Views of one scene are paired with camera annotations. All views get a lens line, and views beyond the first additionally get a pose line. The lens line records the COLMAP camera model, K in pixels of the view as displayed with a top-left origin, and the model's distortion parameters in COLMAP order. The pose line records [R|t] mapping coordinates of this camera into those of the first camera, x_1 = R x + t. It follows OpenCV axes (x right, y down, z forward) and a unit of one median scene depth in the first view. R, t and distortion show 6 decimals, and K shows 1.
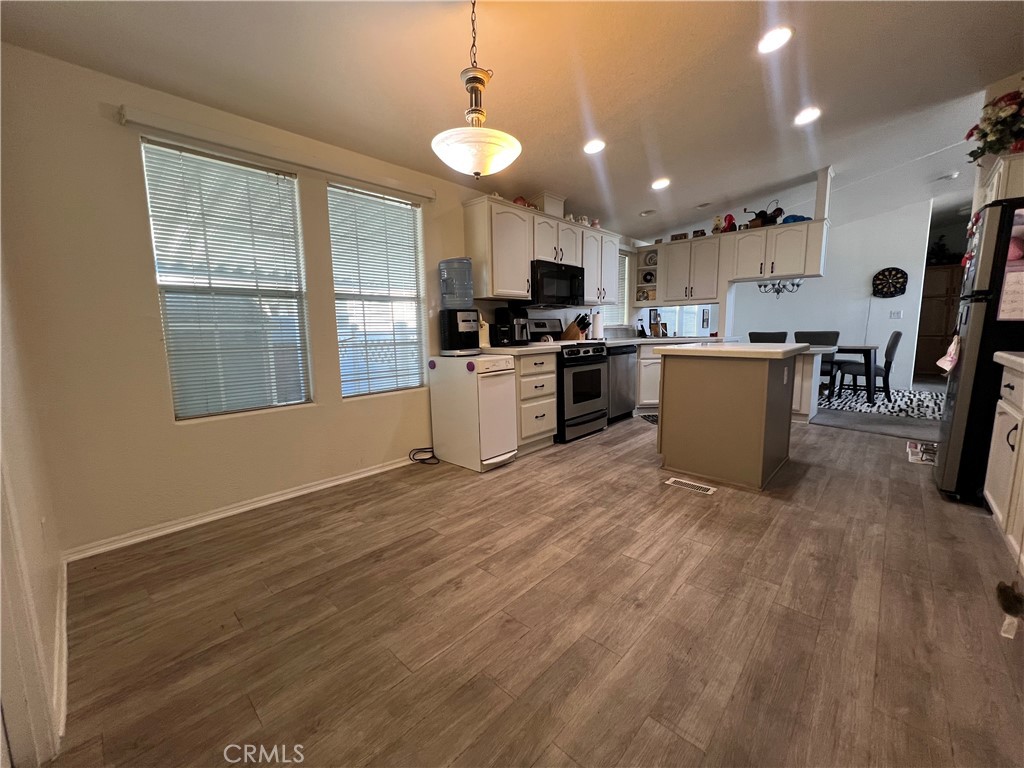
lens RADIAL K [[410.8, 0, 511.0], [0, 410.8, 382.8], [0, 0, 1]] dist [-0.000732, -0.000056]
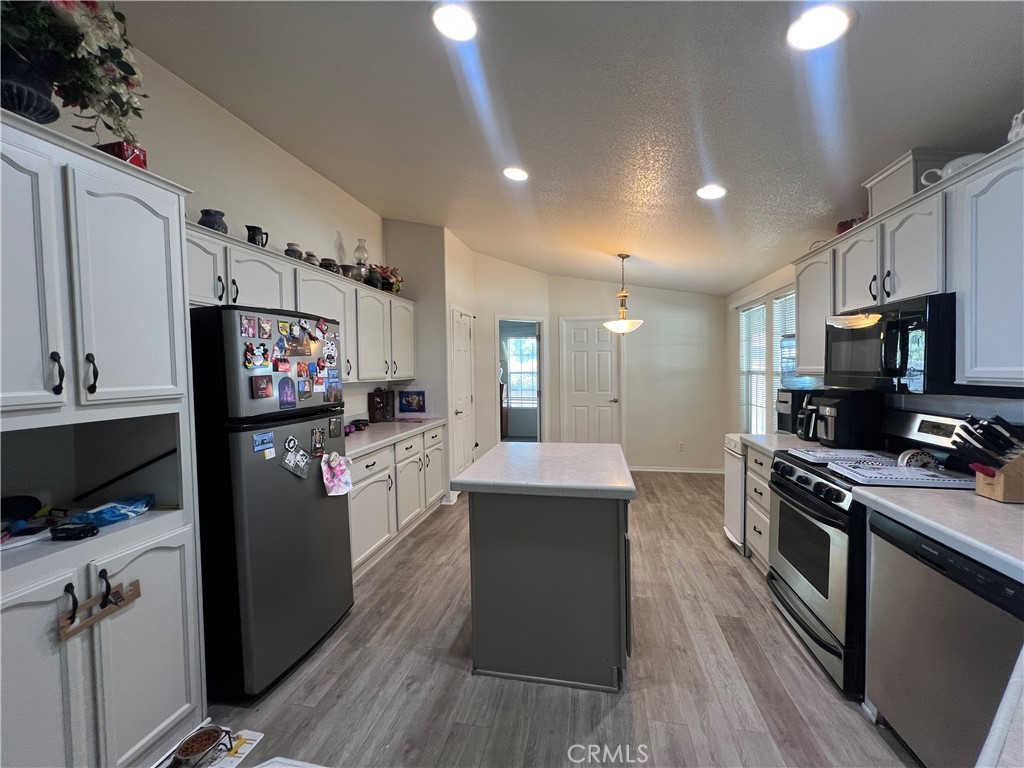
lens RADIAL K [[410.8, 0, 511.0], [0, 410.8, 382.8], [0, 0, 1]] dist [-0.000732, -0.000056]
pose [[-0.850973, 0.048617, -0.522954, 1.211729], [-0.038243, 0.987328, 0.154019, -0.415292], [0.523815, 0.151065, -0.838330, 1.926416]]
